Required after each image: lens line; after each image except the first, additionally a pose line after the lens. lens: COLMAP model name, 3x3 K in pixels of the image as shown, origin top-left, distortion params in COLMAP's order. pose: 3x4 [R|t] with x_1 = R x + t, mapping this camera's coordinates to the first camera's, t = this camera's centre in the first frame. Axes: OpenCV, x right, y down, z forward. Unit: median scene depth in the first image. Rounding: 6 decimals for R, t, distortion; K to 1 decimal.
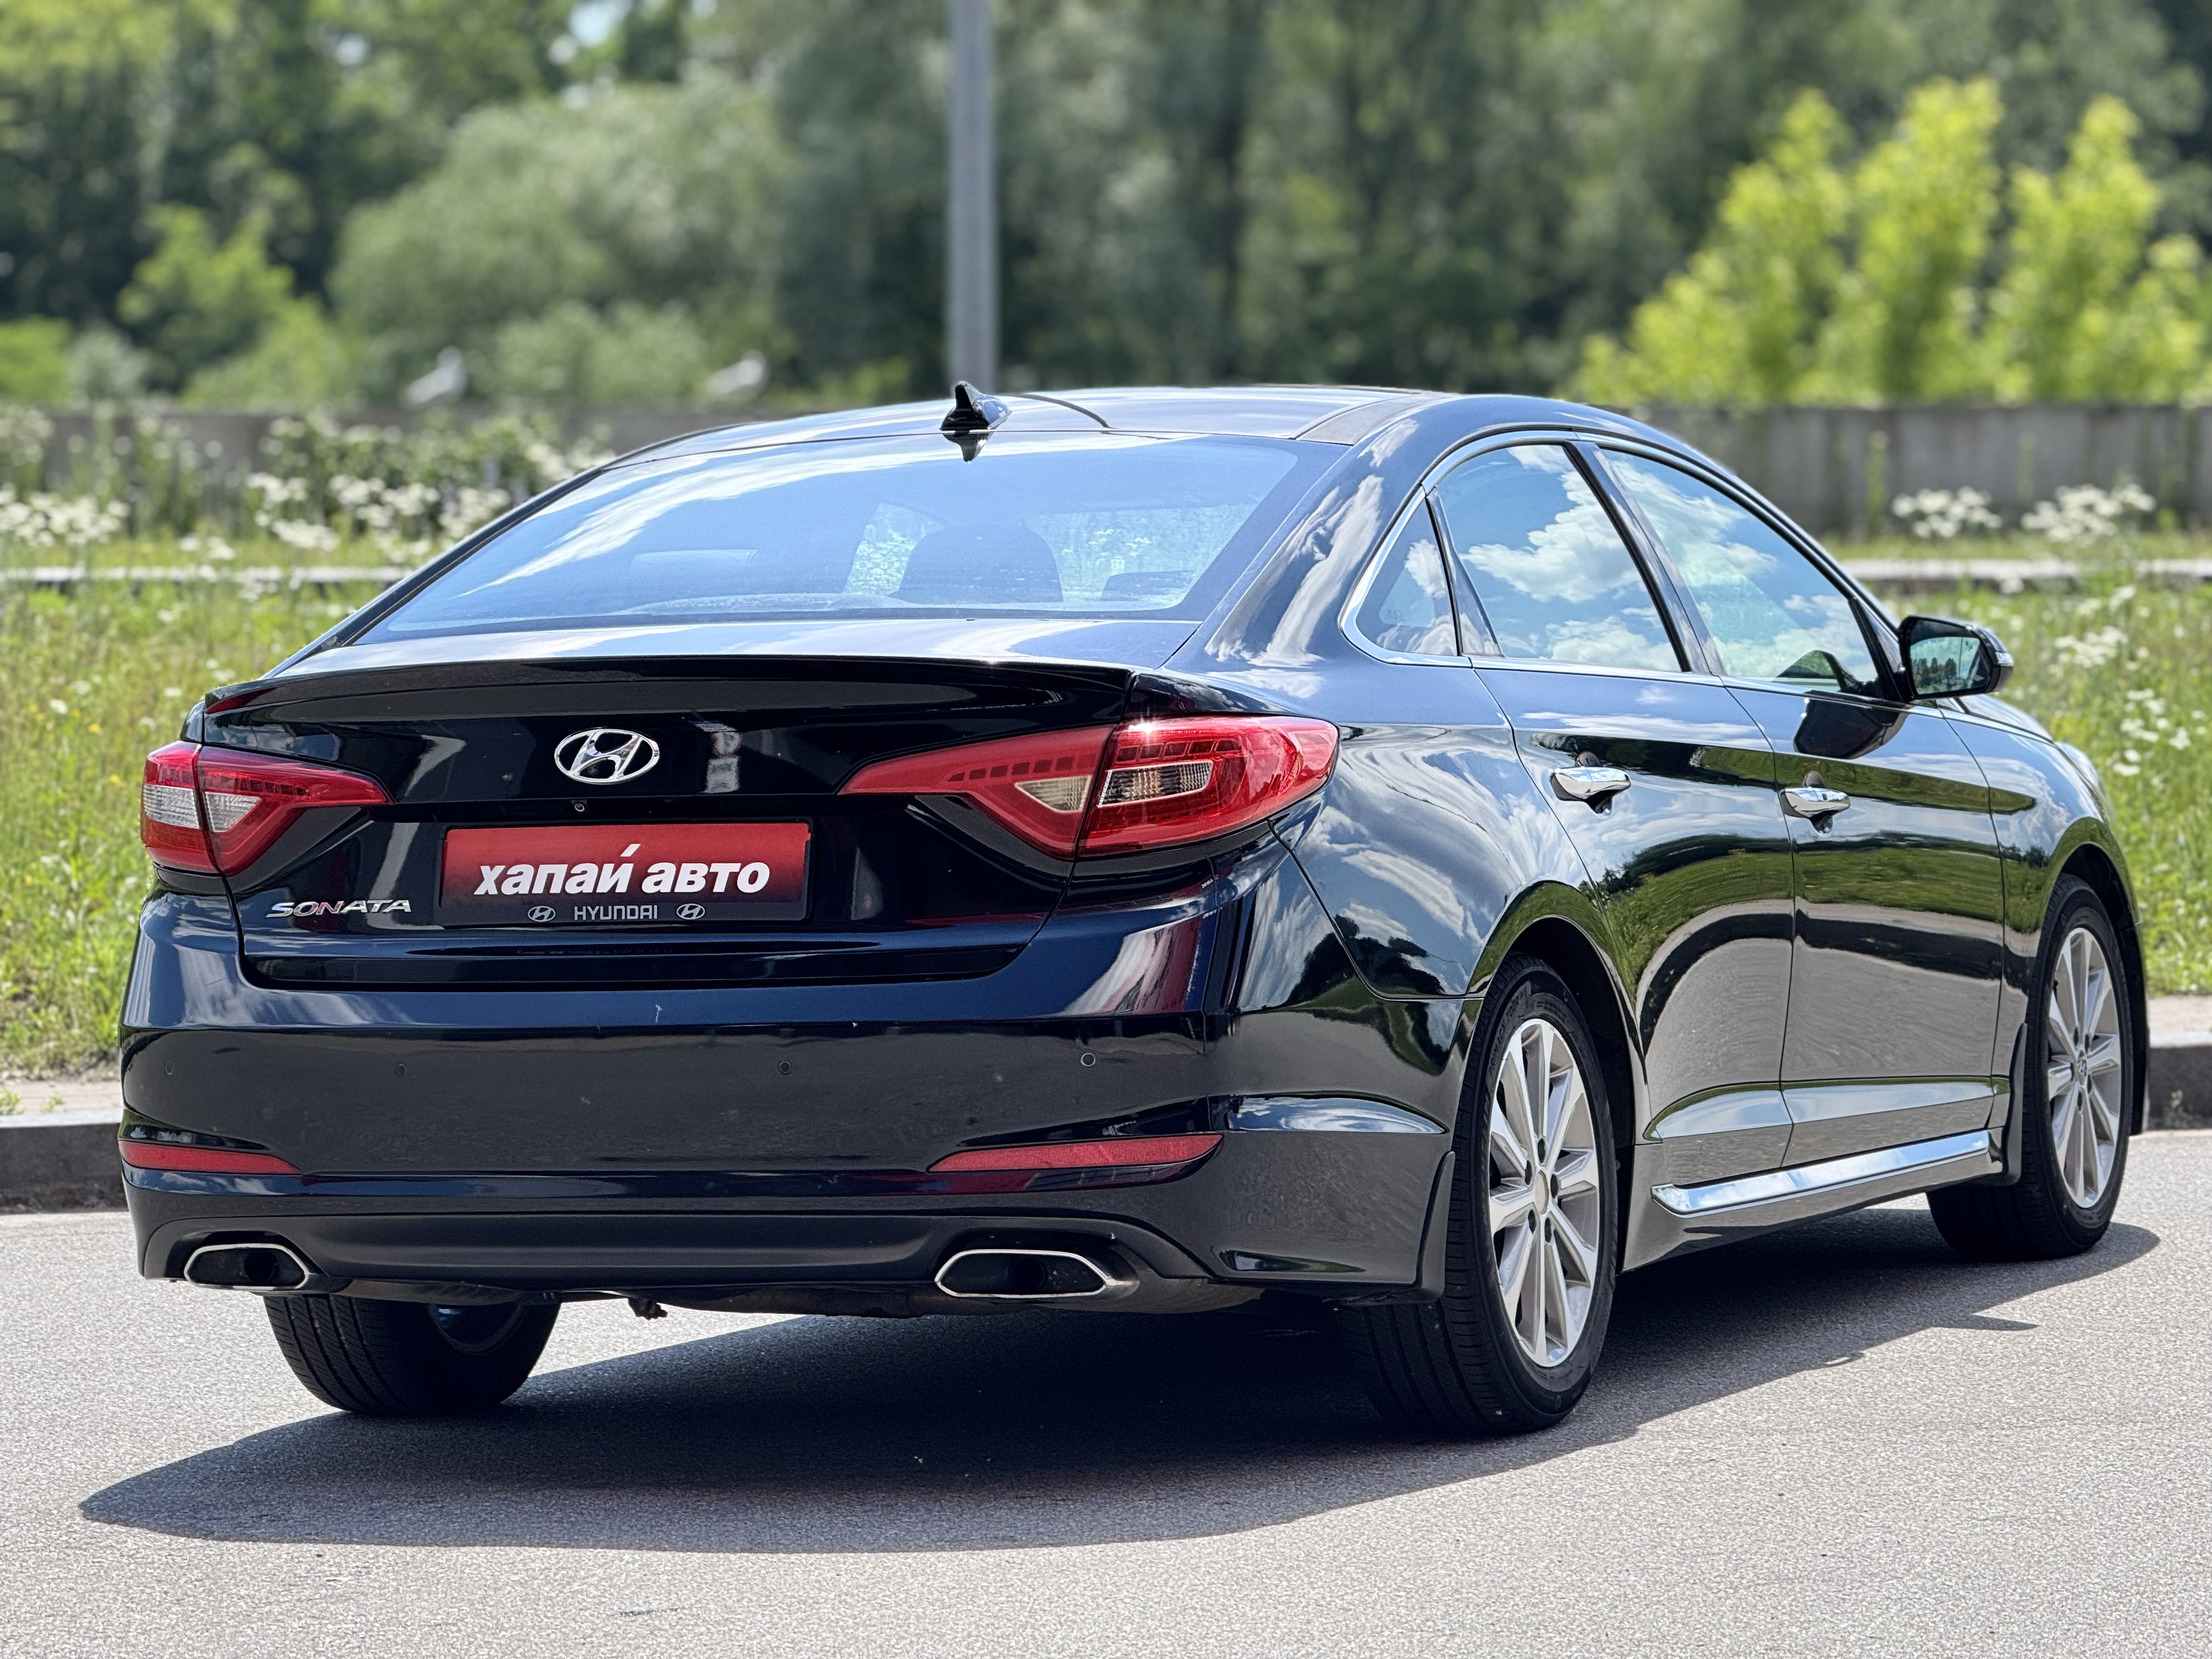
lens RADIAL K [[7824.7, 0, 1106.0], [0, 7824.7, 829.5], [0, 0, 1]] dist [0.058679, 1.045772]
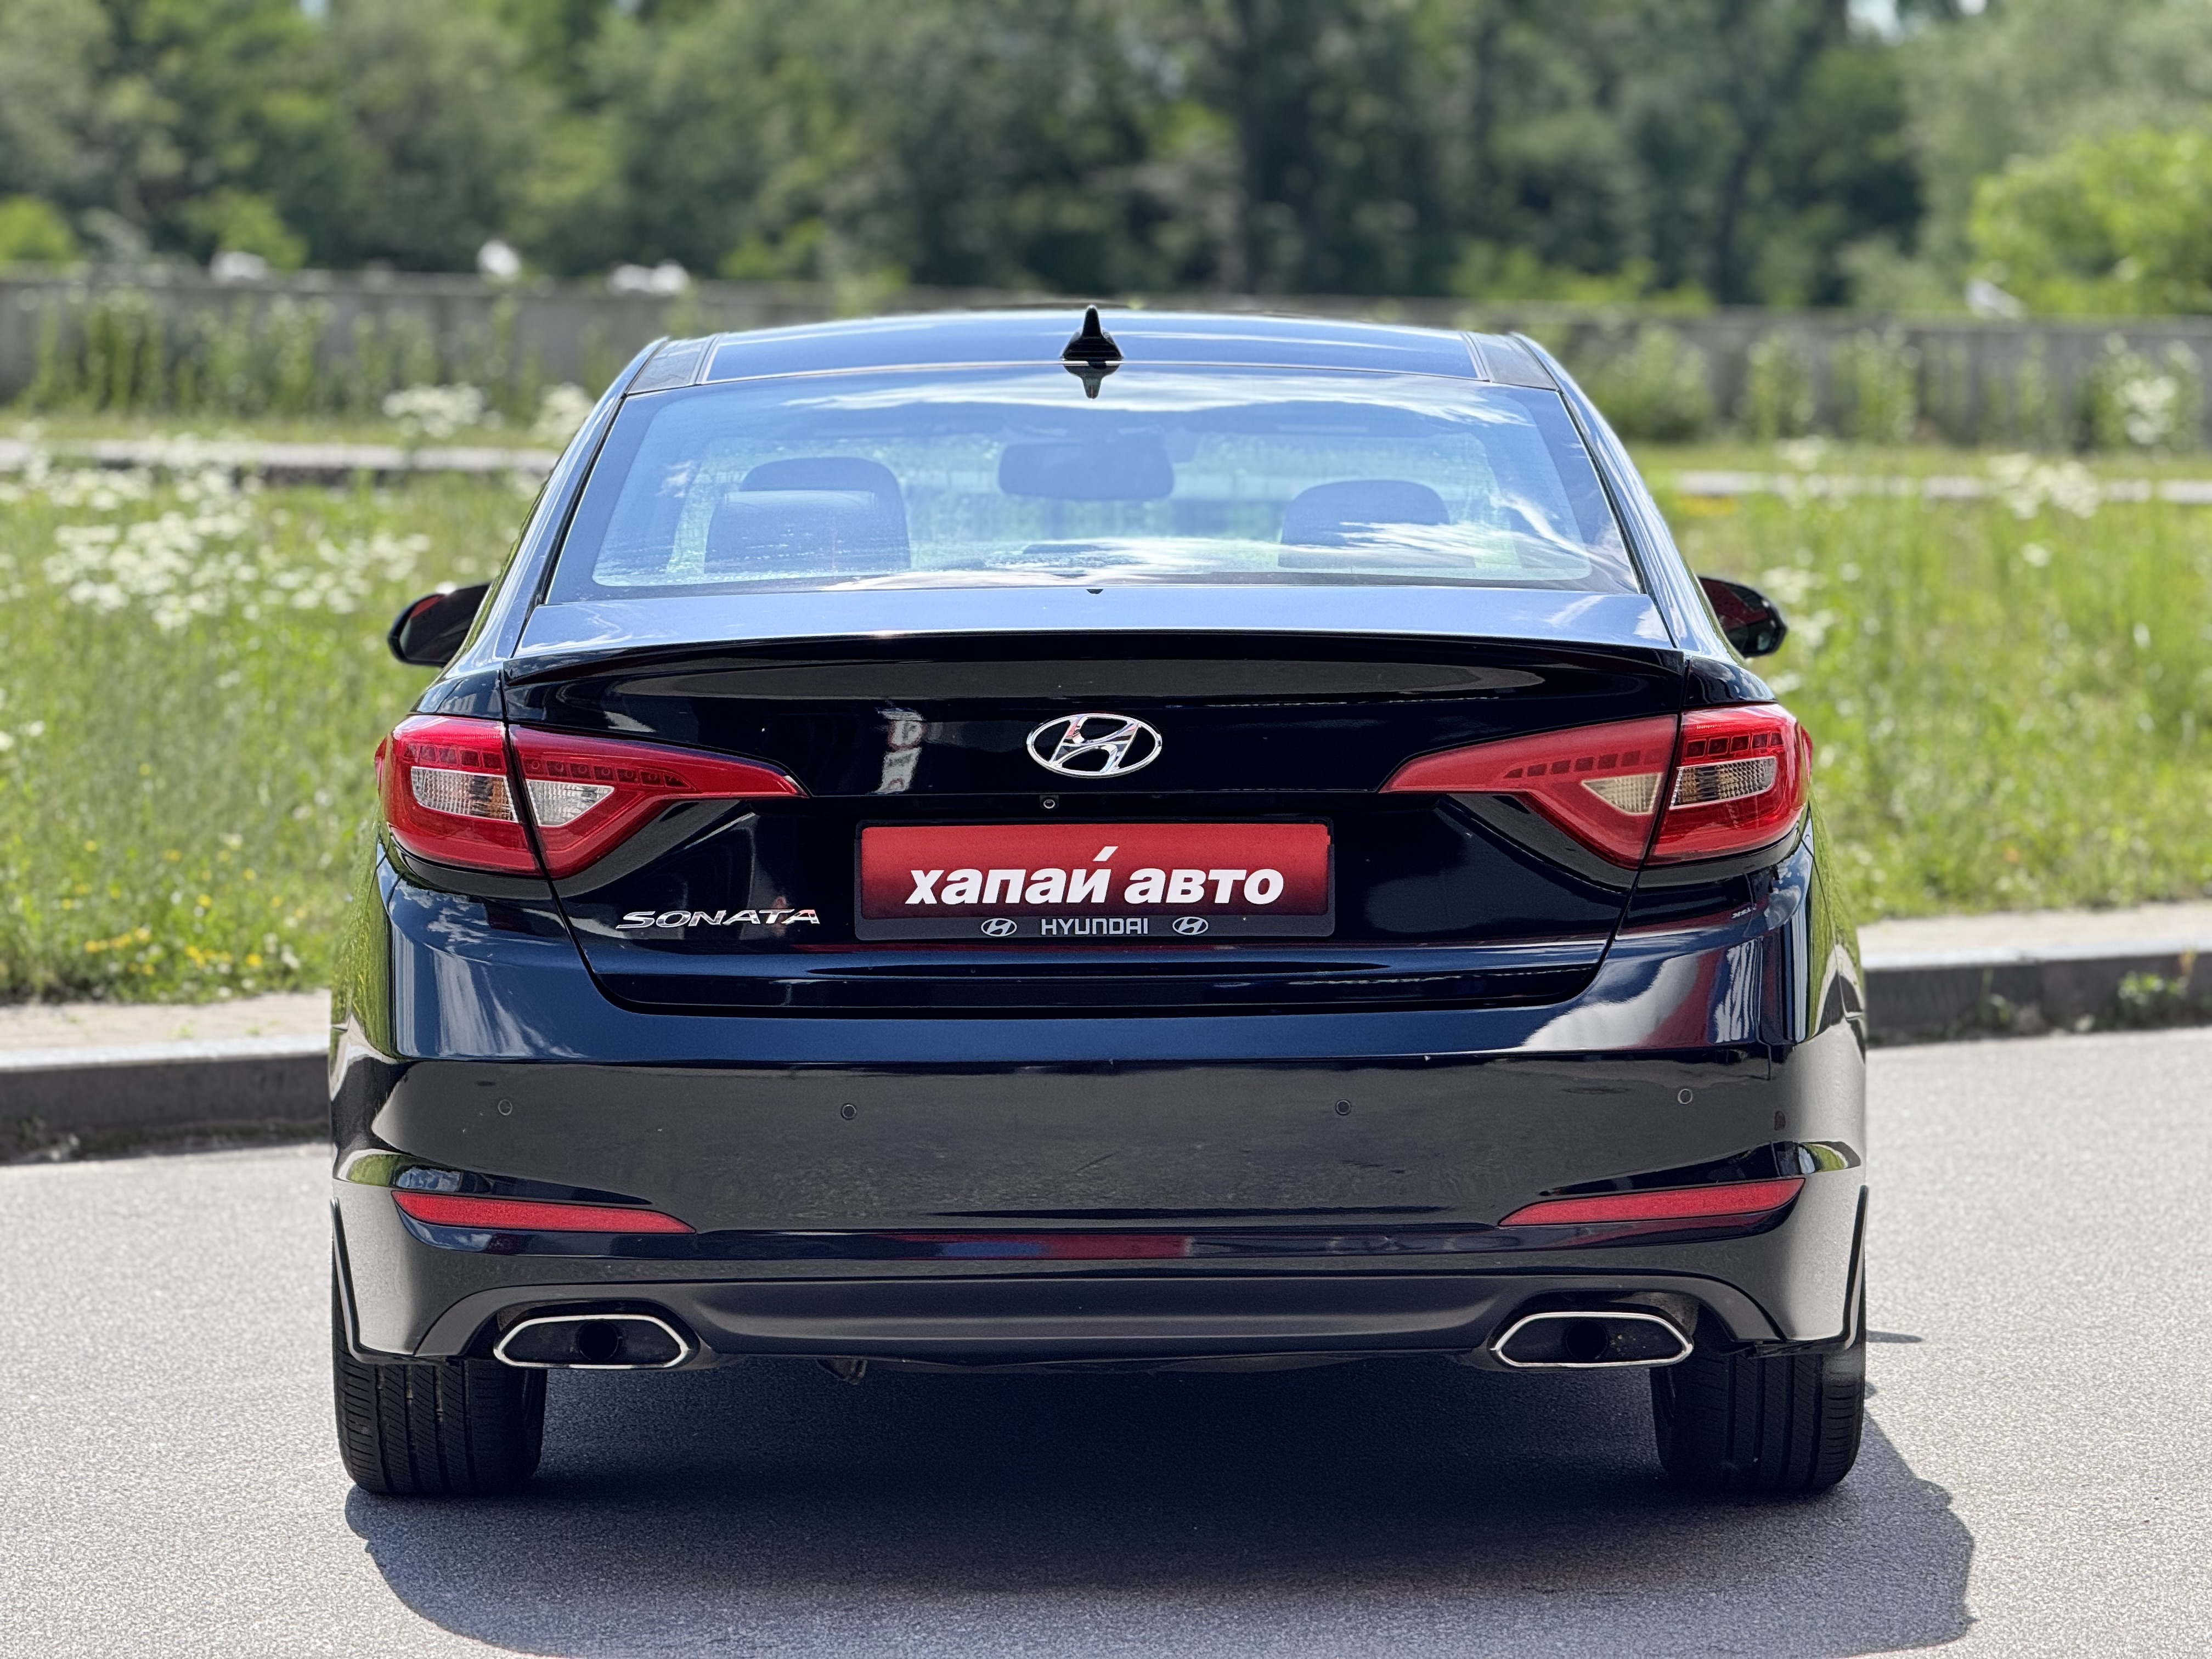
lens RADIAL K [[7824.7, 0, 1106.0], [0, 7824.7, 829.5], [0, 0, 1]] dist [0.058679, 1.045772]
pose [[0.926305, 0.002631, 0.376766, -0.386212], [-0.009604, 0.999816, 0.016630, -0.014368], [-0.376652, -0.019023, 0.926159, 0.202871]]
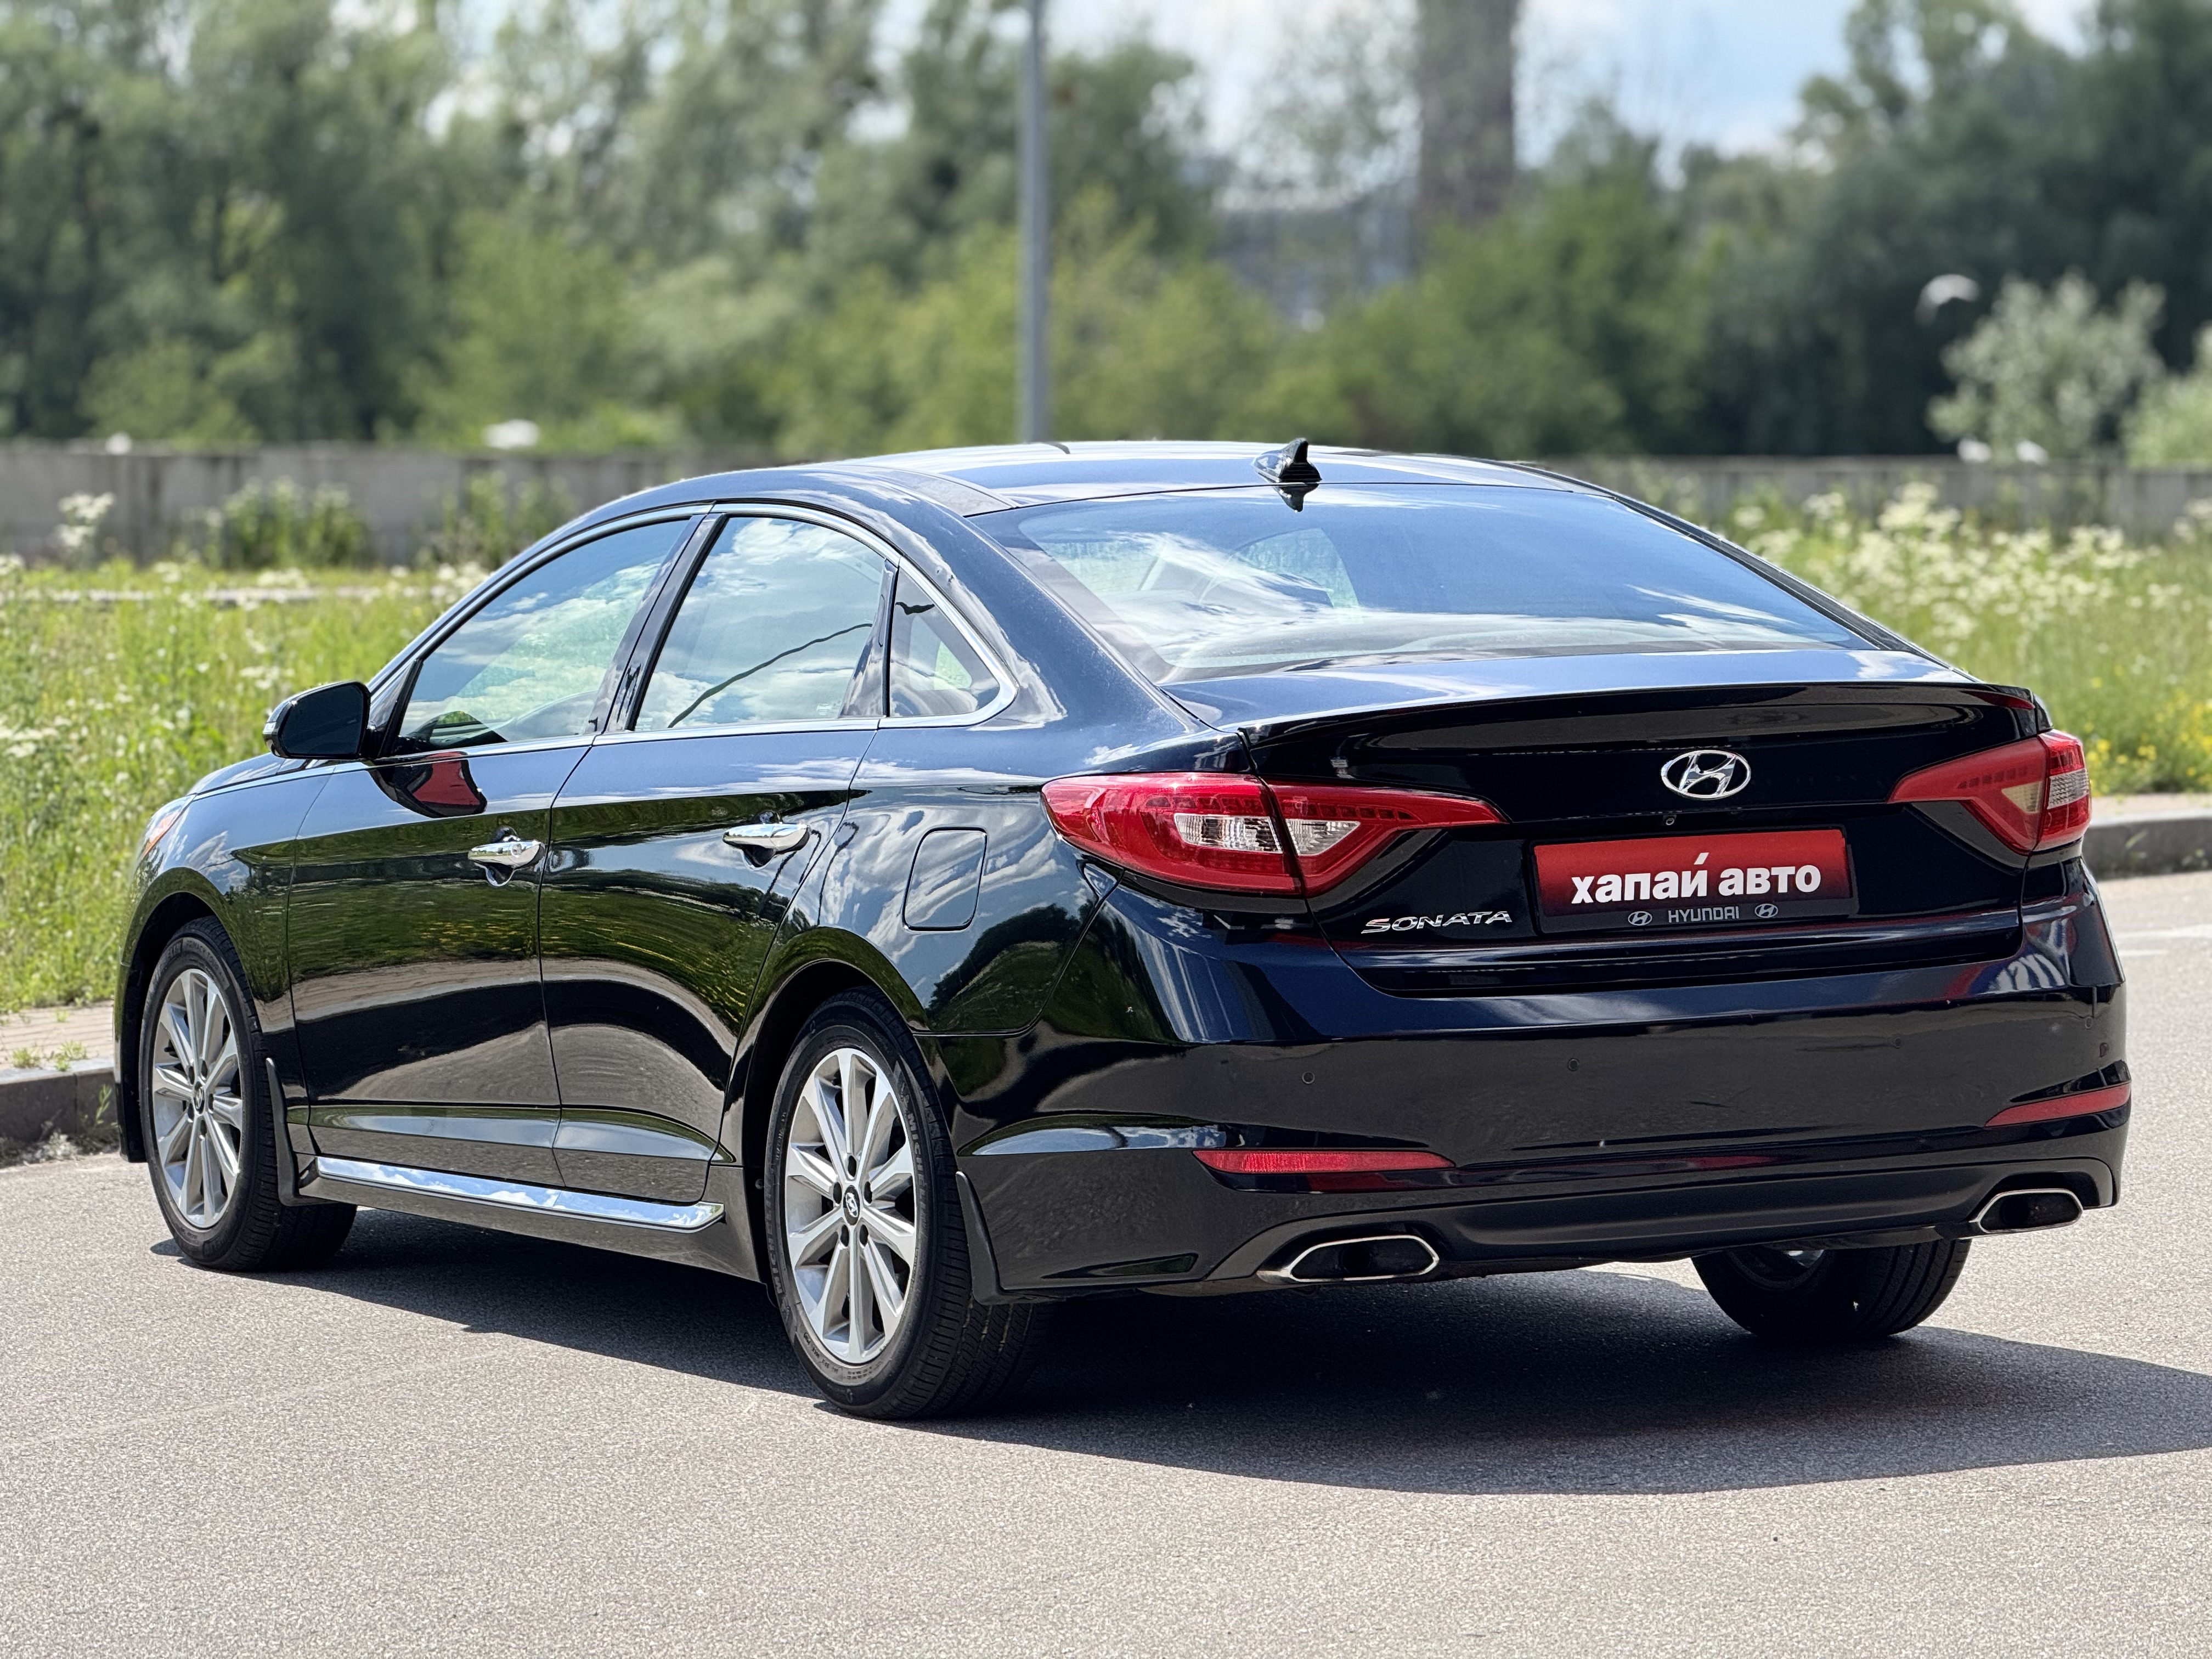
lens RADIAL K [[7824.7, 0, 1106.0], [0, 7824.7, 829.5], [0, 0, 1]] dist [0.058679, 1.045772]
pose [[0.659855, -0.023601, 0.751022, -0.959354], [0.029414, 0.999552, 0.005568, -0.010251], [-0.750817, 0.018416, 0.660254, 0.326111]]
